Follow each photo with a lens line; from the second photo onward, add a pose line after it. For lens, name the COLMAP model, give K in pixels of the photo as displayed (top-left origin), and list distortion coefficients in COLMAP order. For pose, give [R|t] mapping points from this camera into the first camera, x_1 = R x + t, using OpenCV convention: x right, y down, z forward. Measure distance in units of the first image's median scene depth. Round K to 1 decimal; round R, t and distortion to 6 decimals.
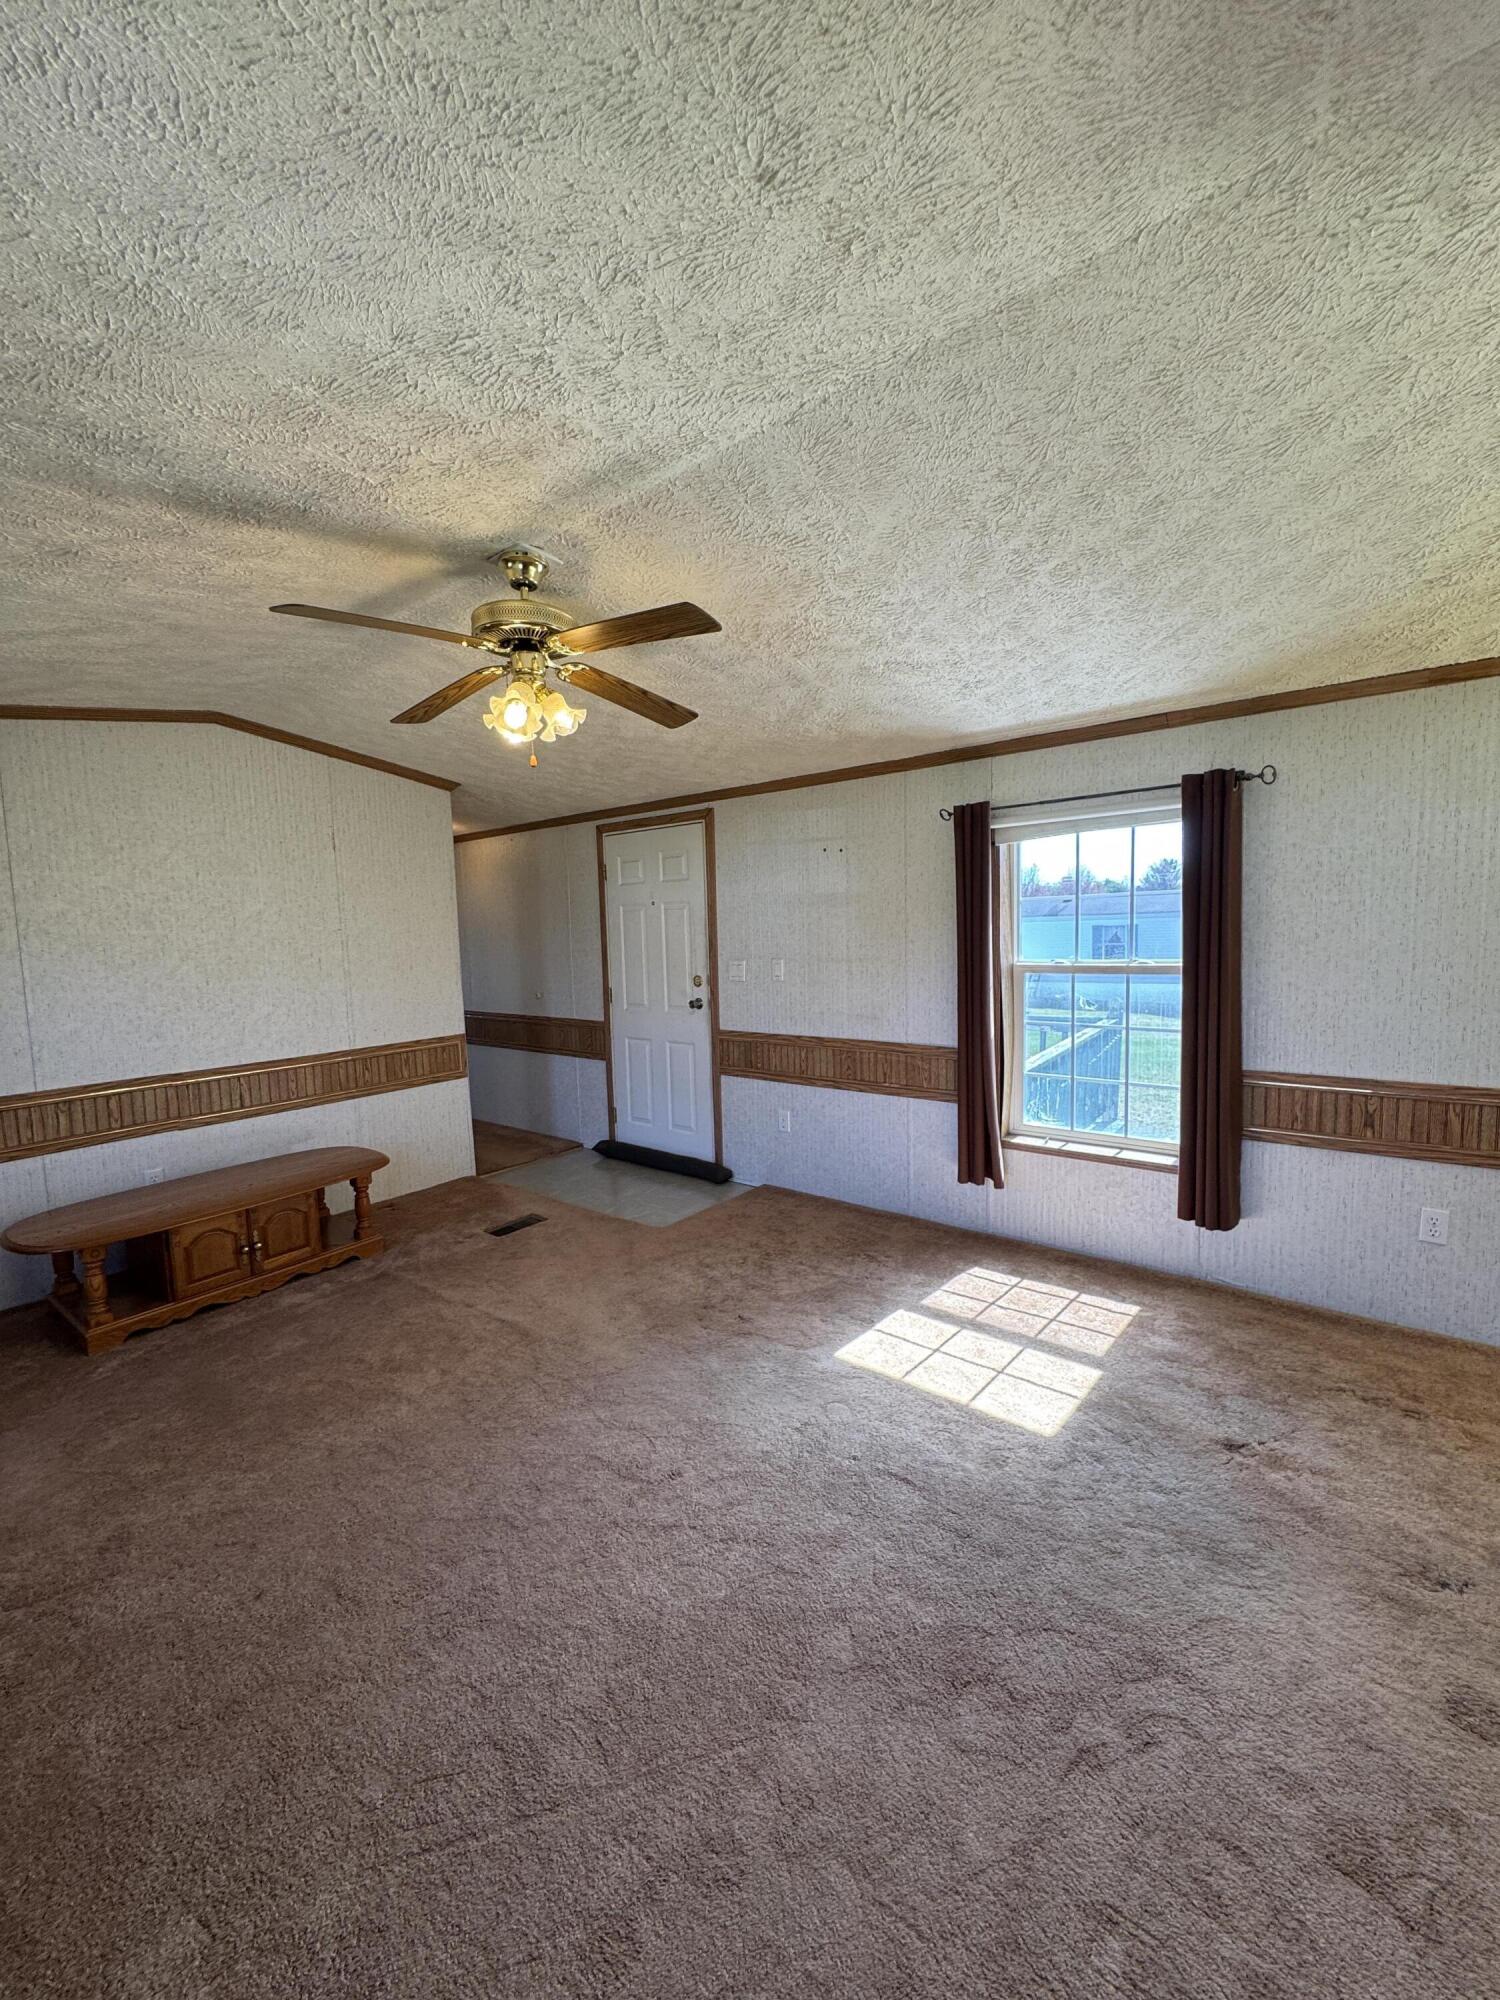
lens RADIAL K [[801.4, 0, 757.5], [0, 801.4, 1003.4], [0, 0, 1]] dist [-0.001407, 0.000408]
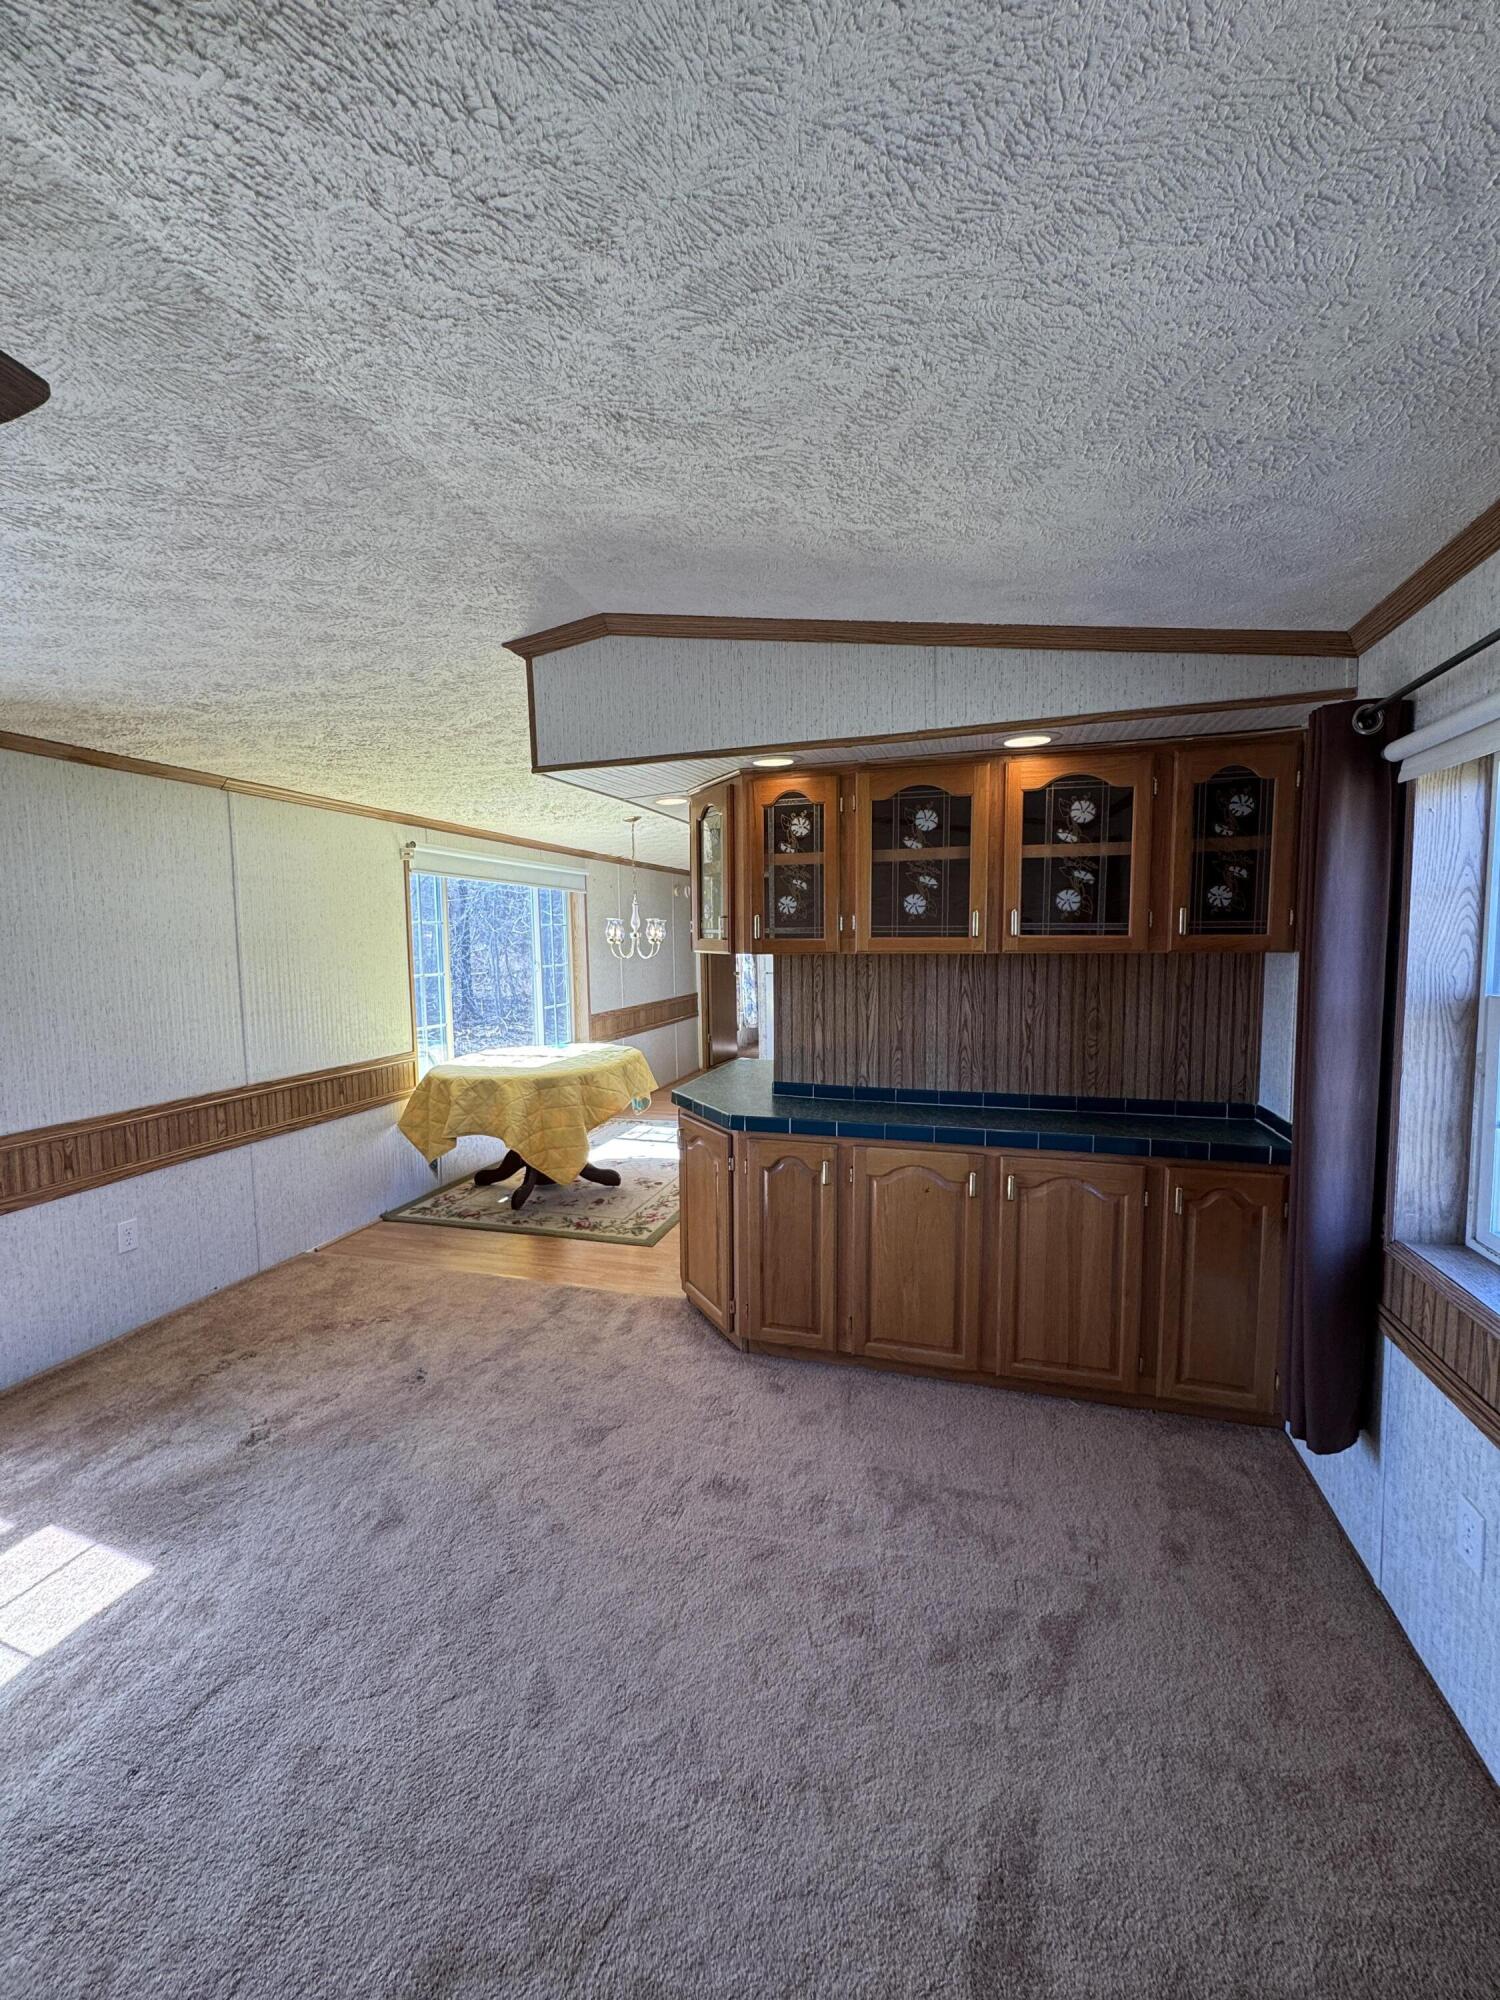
lens RADIAL K [[801.4, 0, 742.8], [0, 801.4, 1012.6], [0, 0, 1]] dist [-0.001407, 0.000408]
pose [[-0.362084, -0.054611, 0.930545, -0.499239], [0.109758, 0.988840, 0.100740, -0.053823], [-0.925661, 0.138611, -0.352049, 0.518387]]
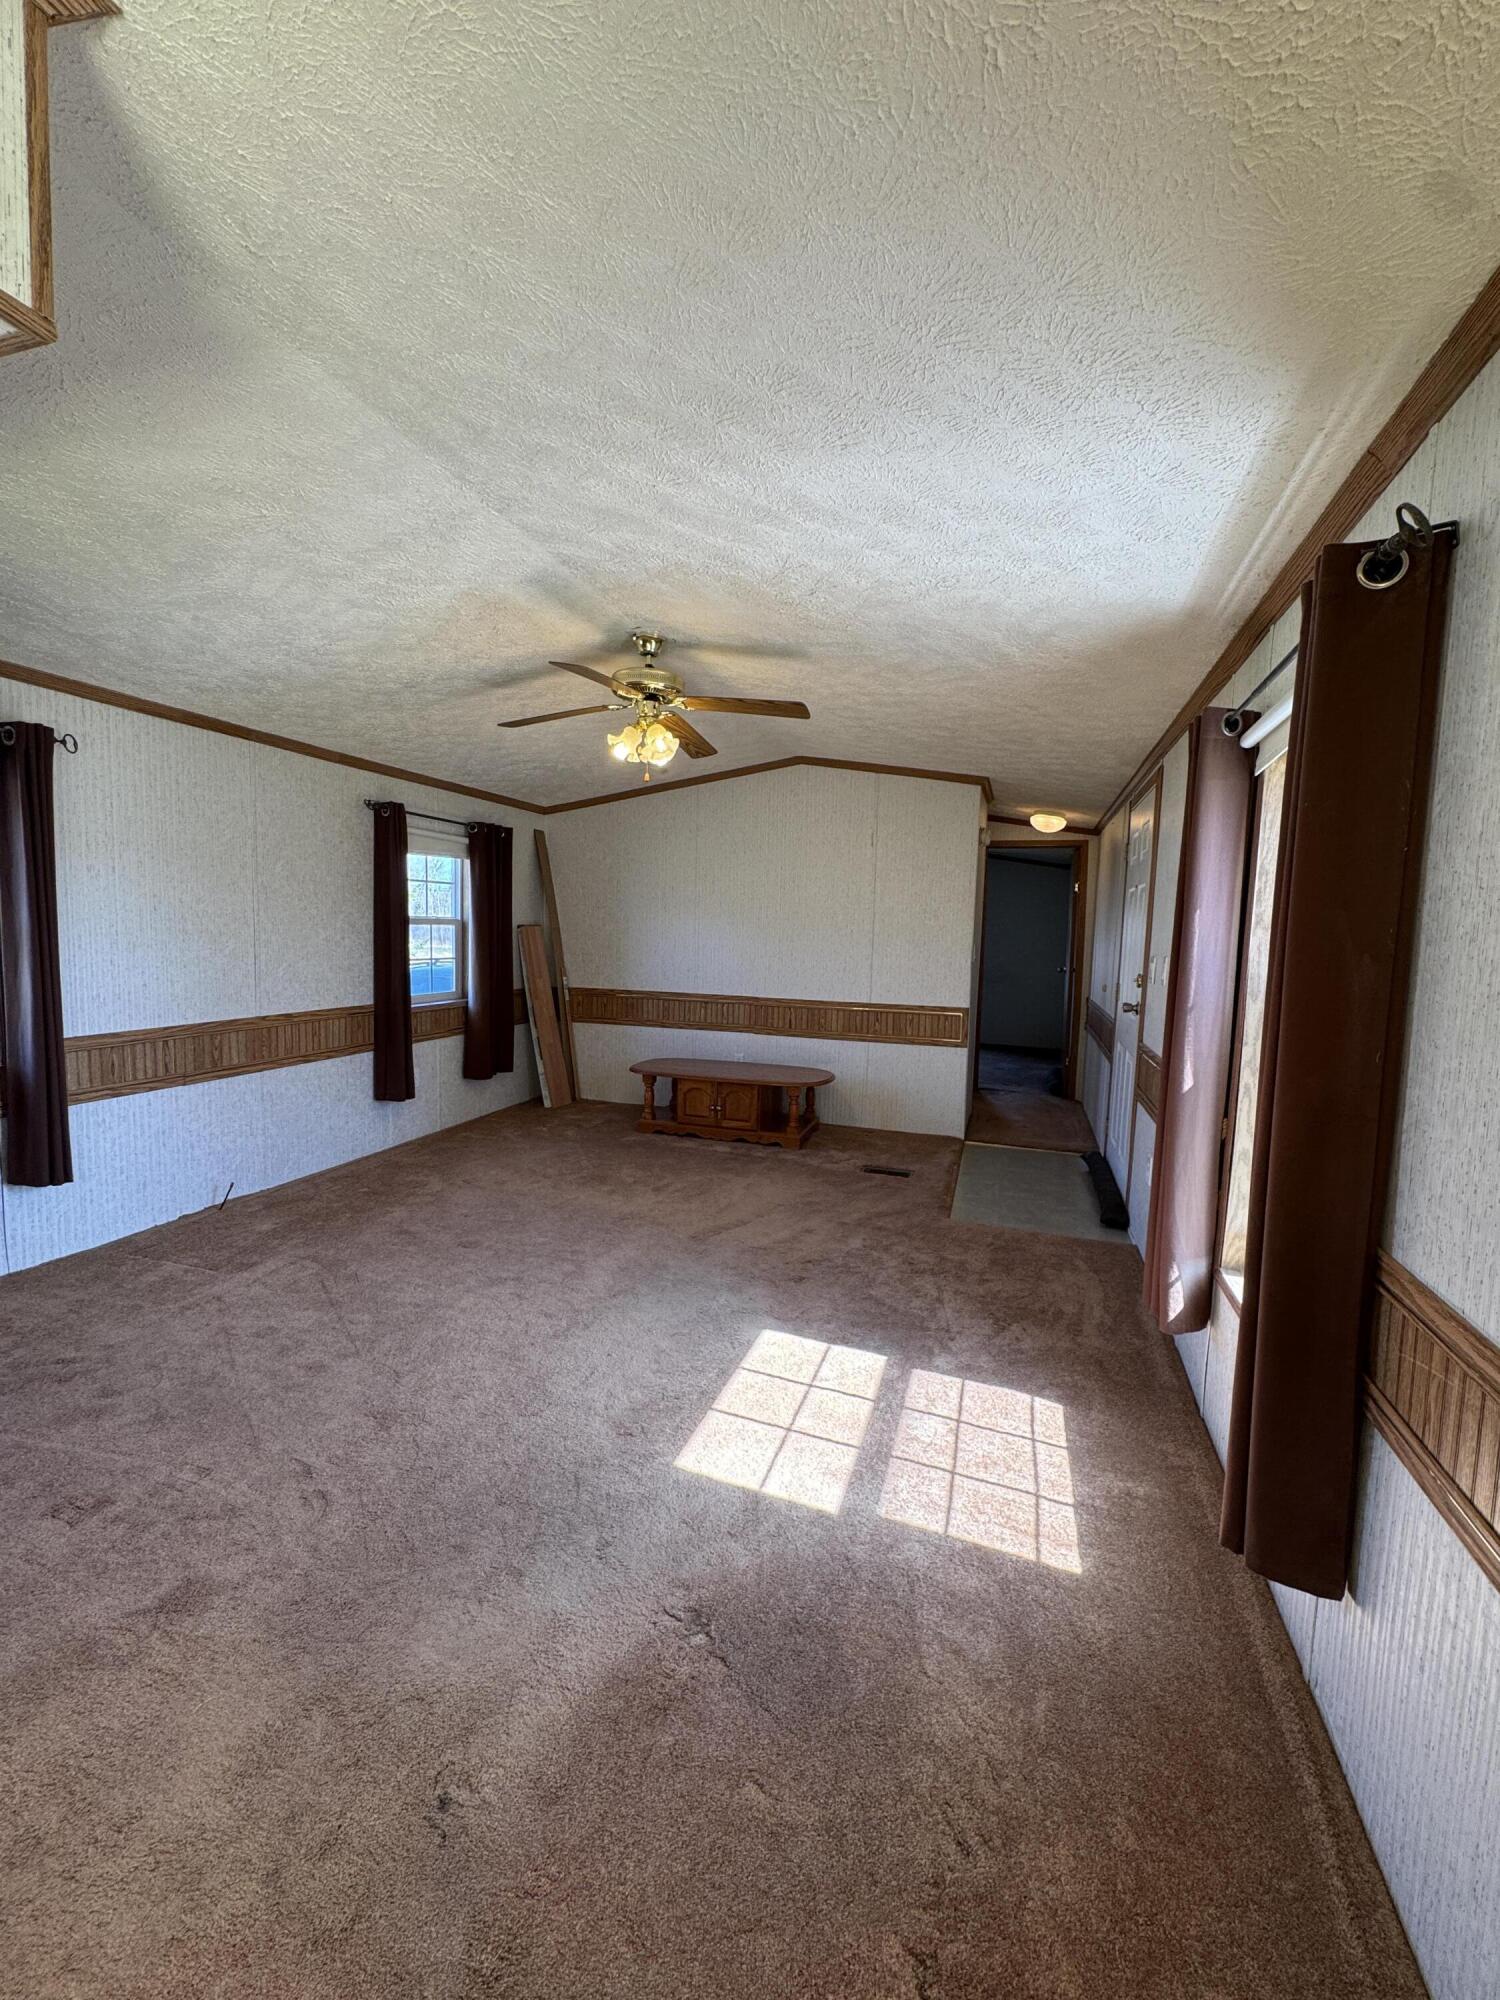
lens RADIAL K [[801.4, 0, 746.3], [0, 801.4, 996.9], [0, 0, 1]] dist [-0.001407, 0.000408]
pose [[0.324770, 0.113096, -0.939007, 0.929301], [-0.117477, 0.989960, 0.078601, -0.043898], [0.938469, 0.084784, 0.334796, 0.580358]]
